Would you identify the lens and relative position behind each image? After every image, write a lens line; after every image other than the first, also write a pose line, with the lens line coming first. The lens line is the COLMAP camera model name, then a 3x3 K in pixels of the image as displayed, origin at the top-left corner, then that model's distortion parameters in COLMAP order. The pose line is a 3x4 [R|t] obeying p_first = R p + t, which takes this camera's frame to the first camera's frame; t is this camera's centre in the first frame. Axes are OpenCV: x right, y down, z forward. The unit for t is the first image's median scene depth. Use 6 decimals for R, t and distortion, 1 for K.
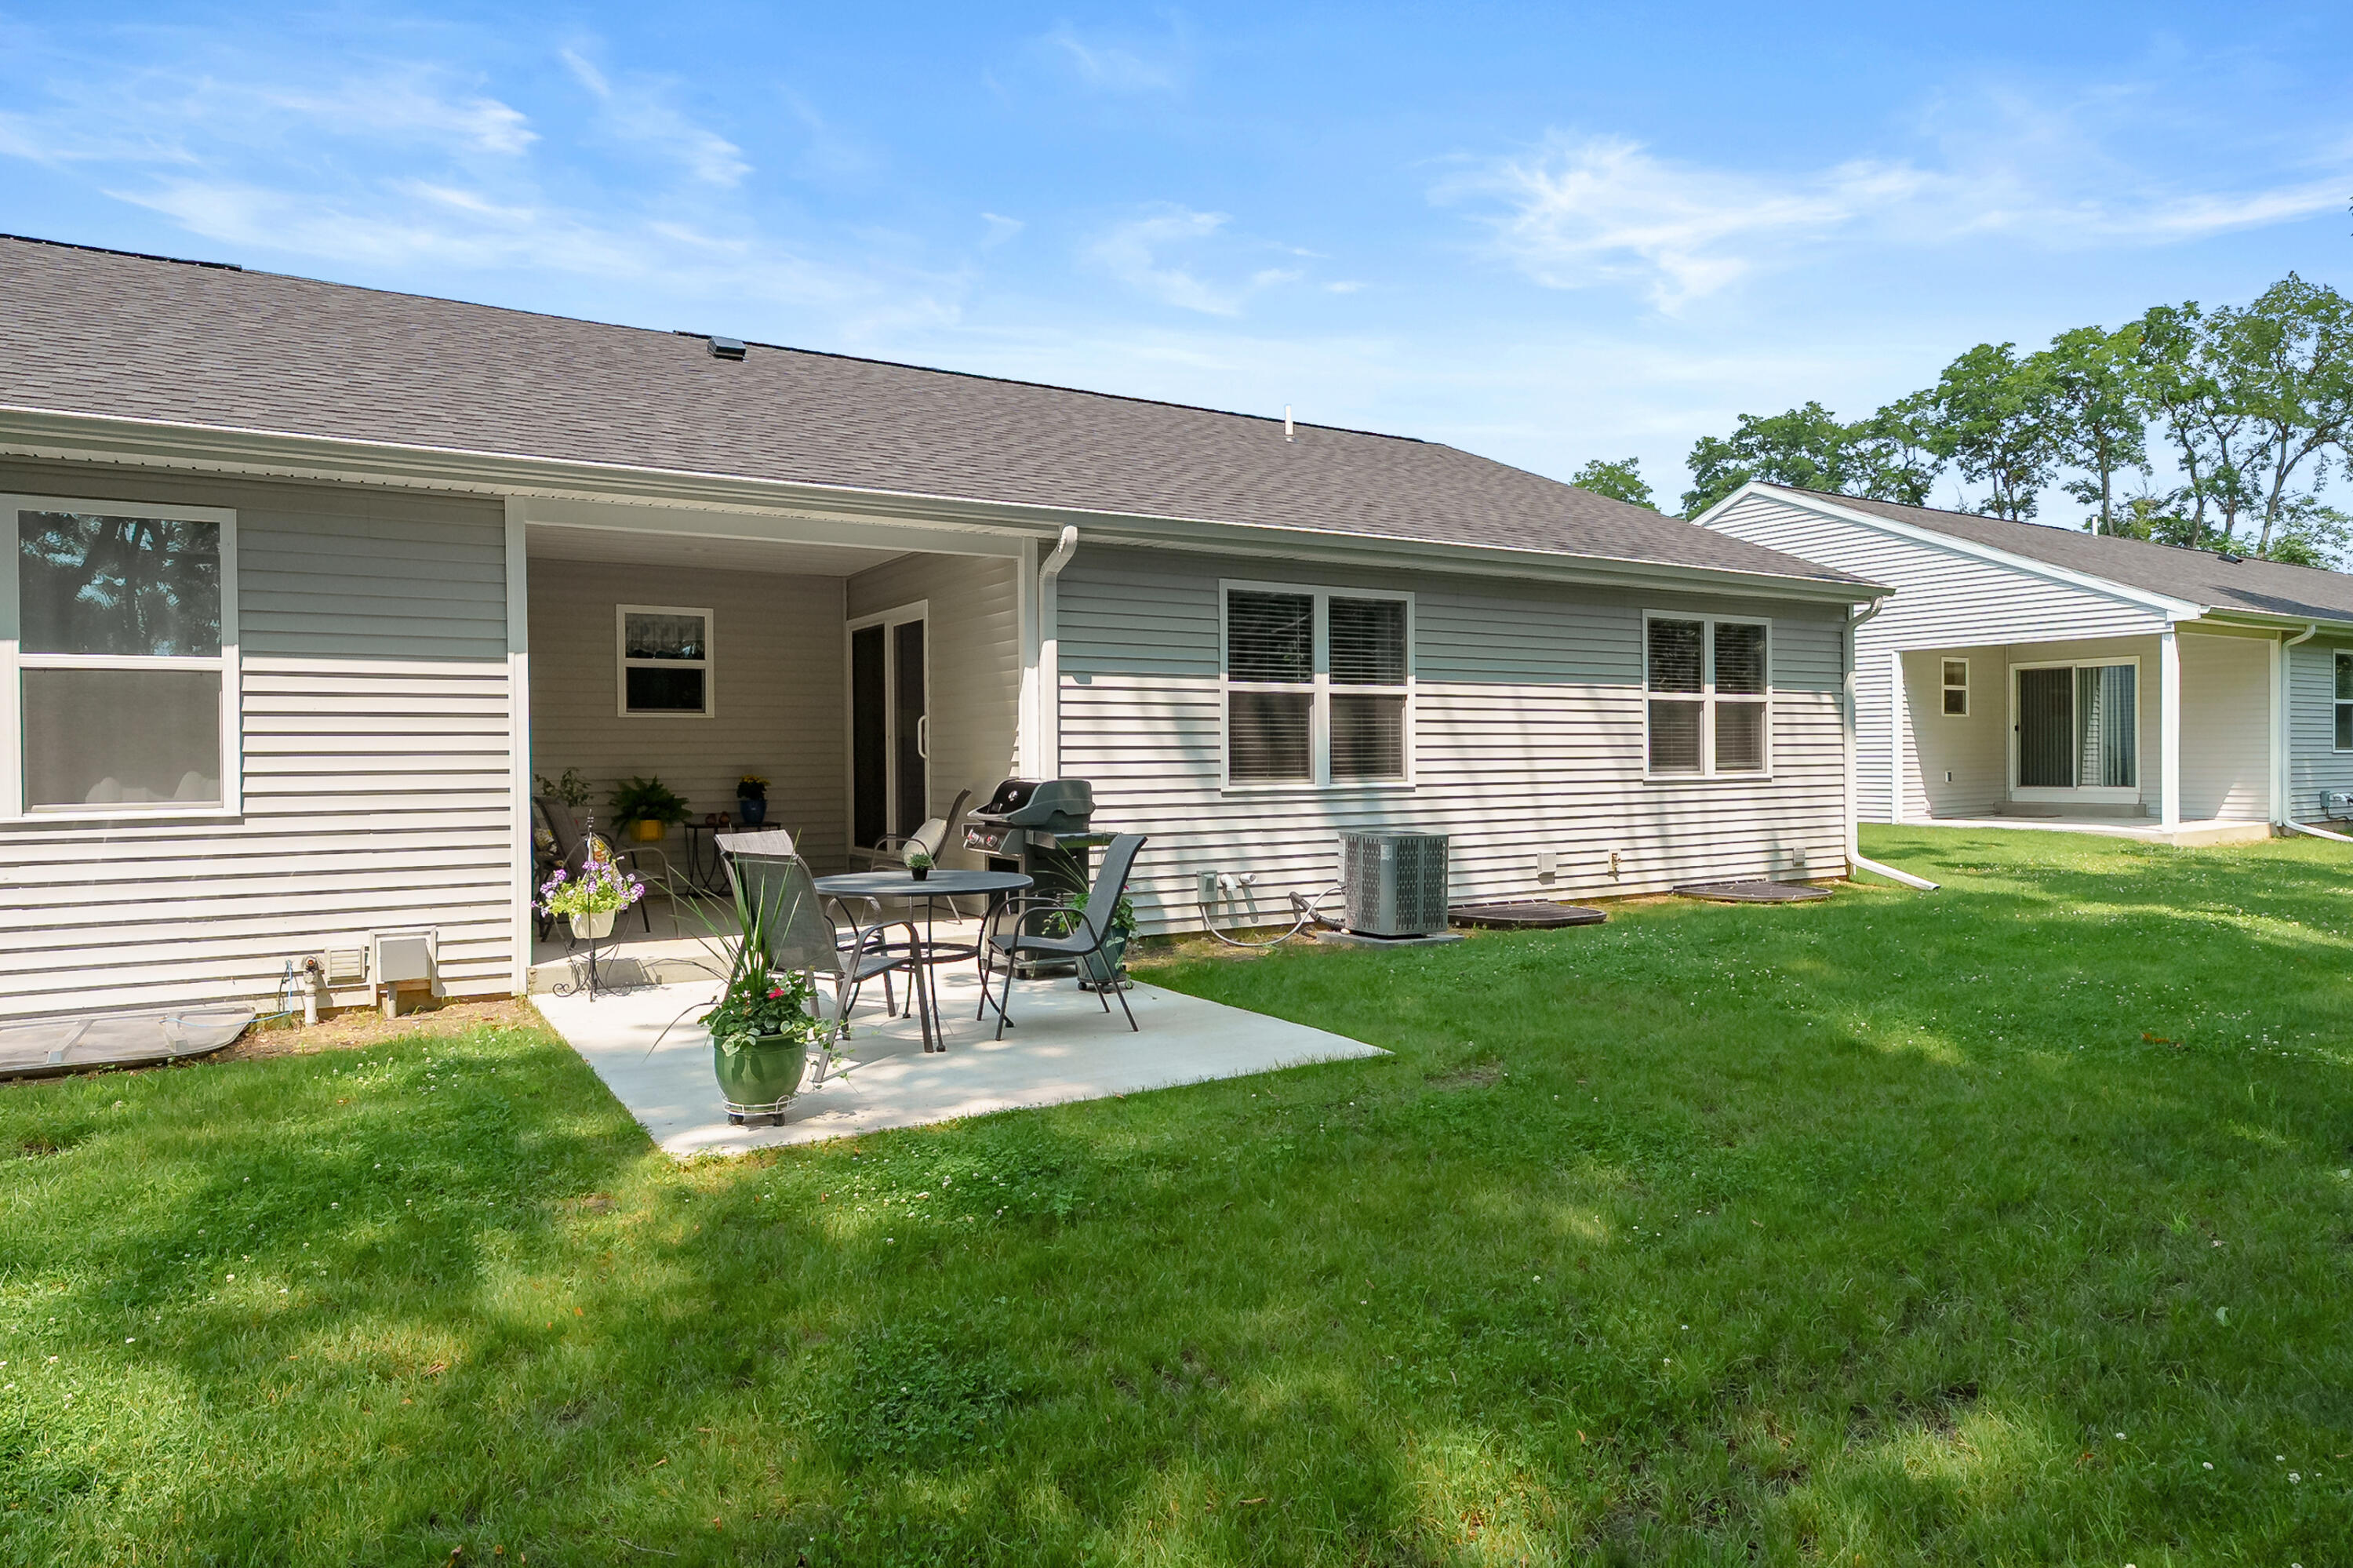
lens RADIAL K [[1476.6, 0, 1171.2], [0, 1476.6, 782.3], [0, 0, 1]] dist [-0.009905, 0.000441]
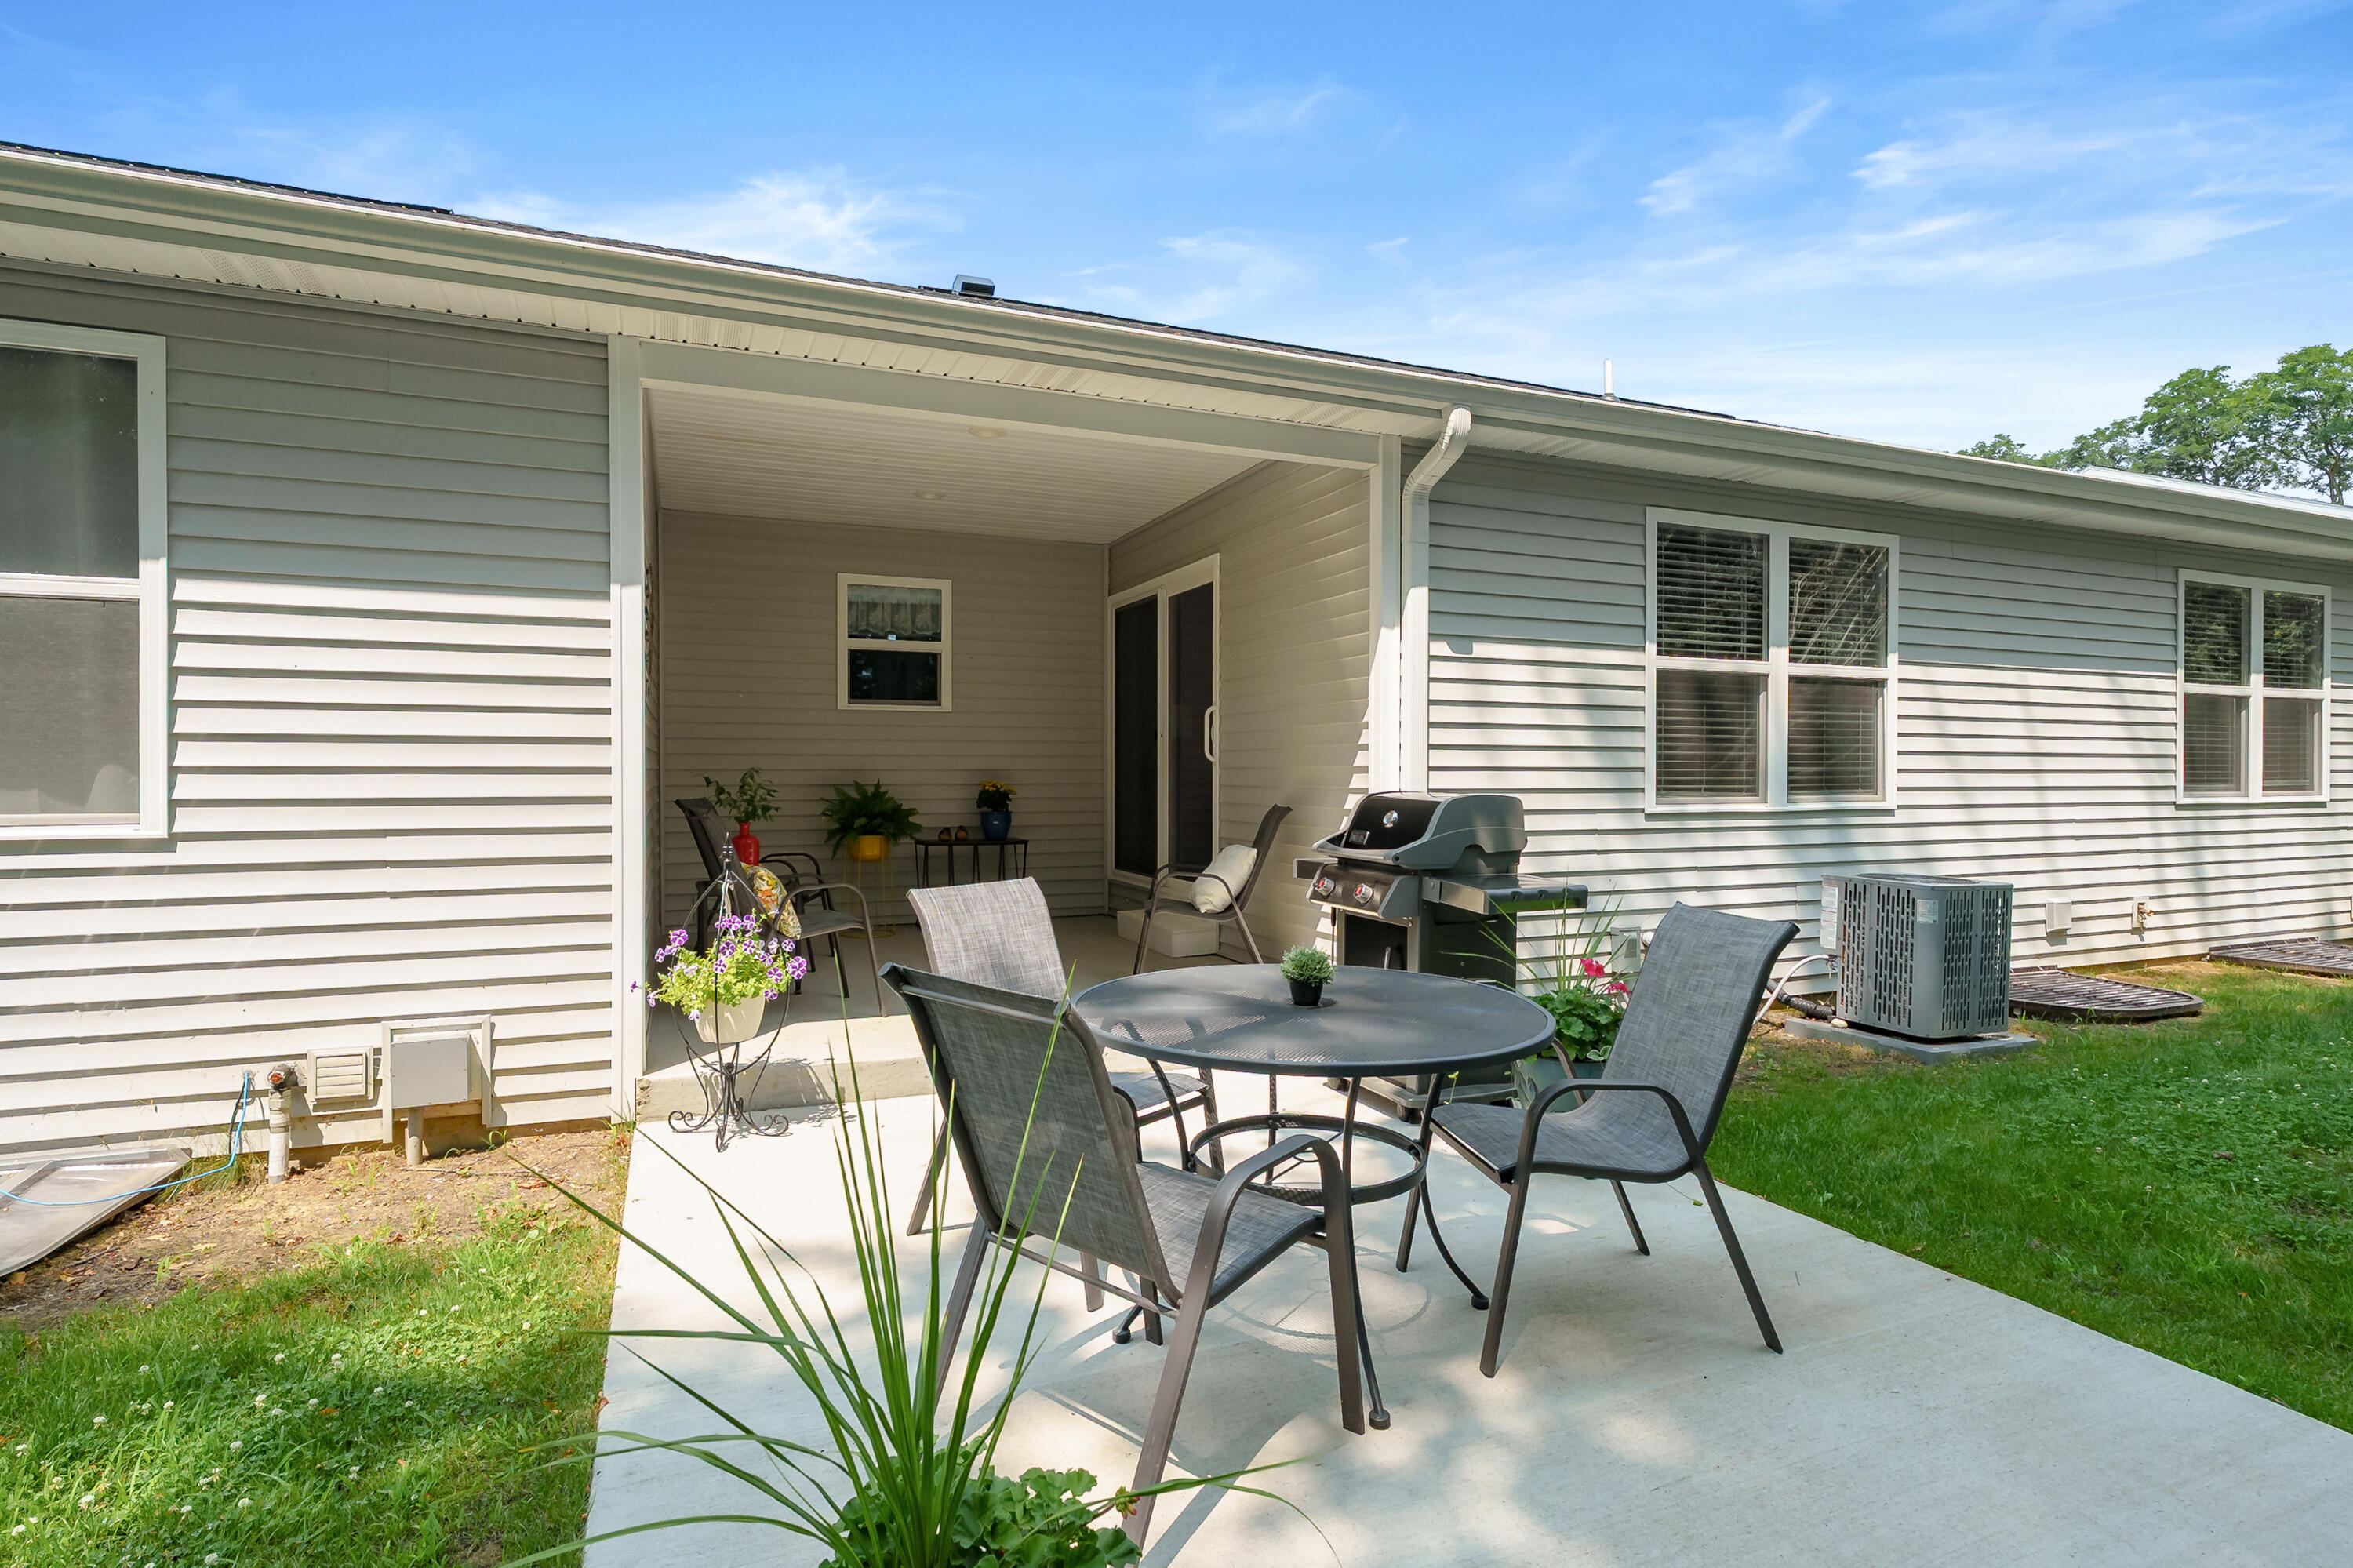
lens RADIAL K [[1315.8, 0, 1196.8], [0, 1315.8, 792.6], [0, 0, 1]] dist [-0.001117, -0.006161]
pose [[0.991229, 0.013320, -0.131483, -0.099293], [-0.013165, 0.999911, 0.002050, -0.001943], [0.131498, -0.000301, 0.991316, 0.376517]]
